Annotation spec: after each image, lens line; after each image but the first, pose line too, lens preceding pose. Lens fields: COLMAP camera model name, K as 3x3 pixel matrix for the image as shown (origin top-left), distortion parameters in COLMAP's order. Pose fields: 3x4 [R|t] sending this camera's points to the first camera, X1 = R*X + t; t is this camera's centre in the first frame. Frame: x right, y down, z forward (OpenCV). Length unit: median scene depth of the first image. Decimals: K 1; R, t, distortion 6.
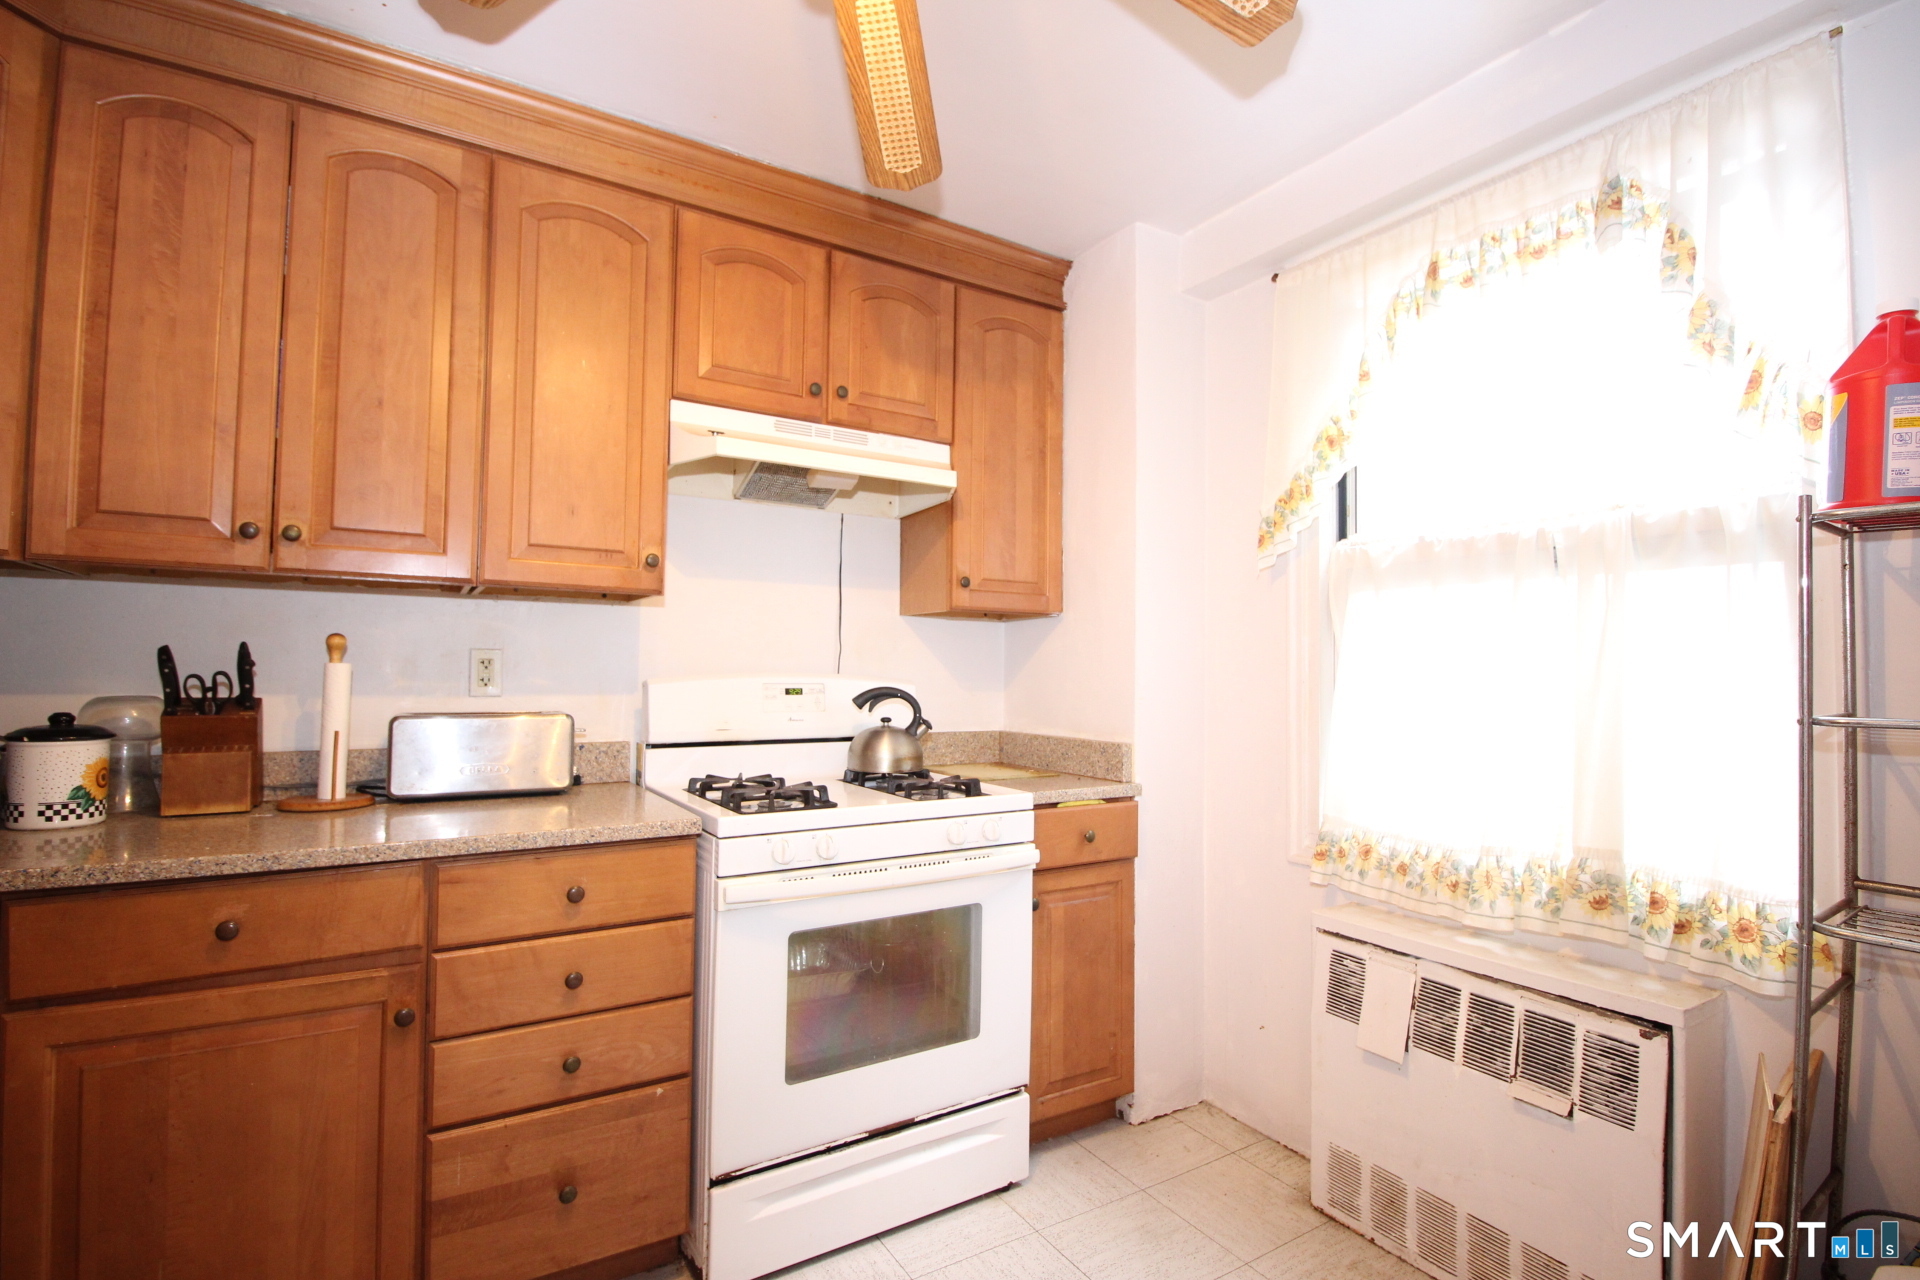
lens RADIAL K [[894.5, 0, 967.0], [0, 894.5, 641.5], [0, 0, 1]] dist [-0.003277, -0.009215]
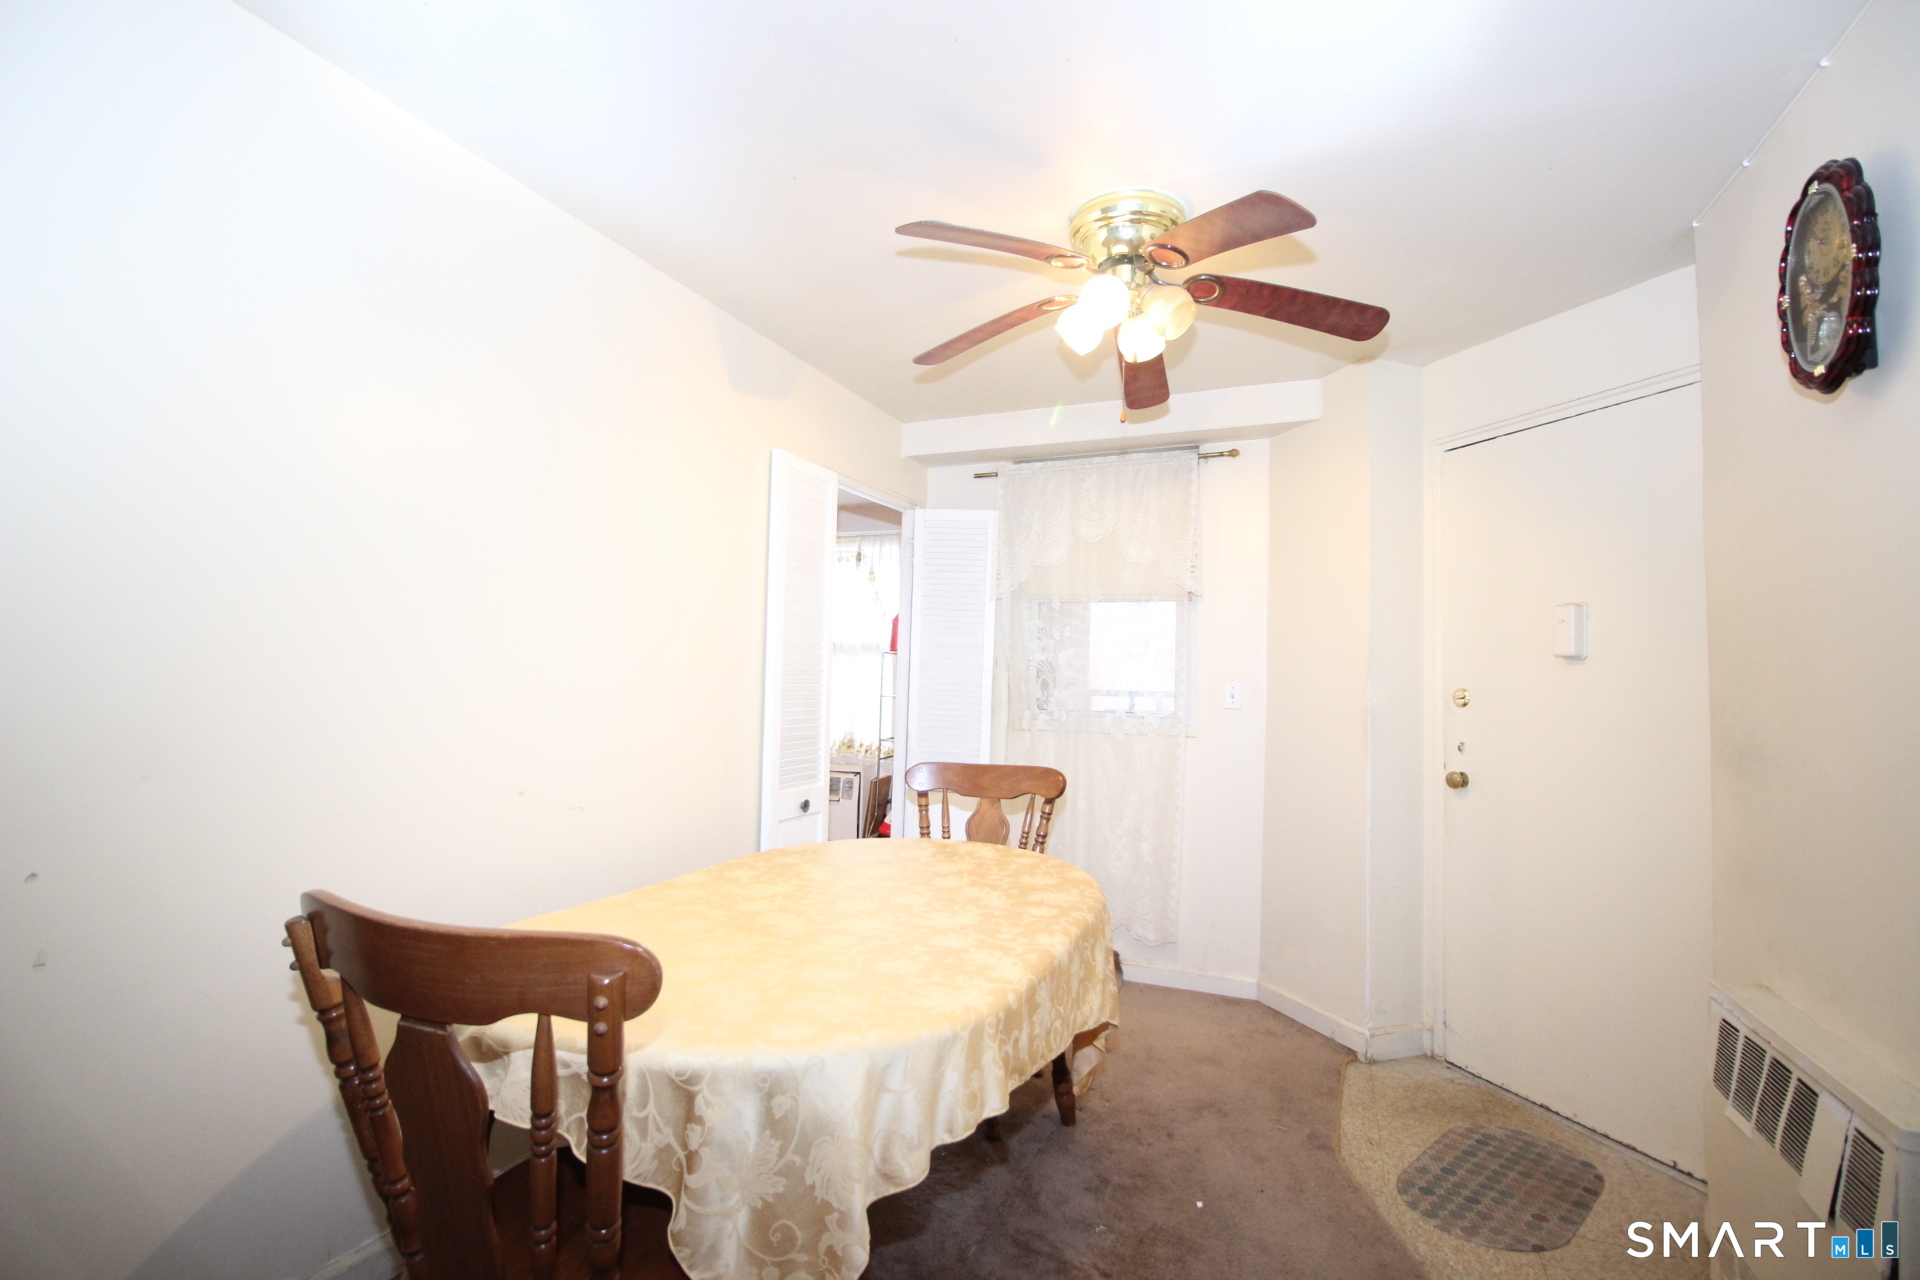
lens RADIAL K [[894.5, 0, 974.5], [0, 894.5, 649.2], [0, 0, 1]] dist [-0.003277, -0.009215]
pose [[0.805265, 0.033537, 0.591965, -1.145843], [-0.027407, 0.999437, -0.019339, -0.060827], [-0.592281, -0.000651, 0.805731, -2.432966]]
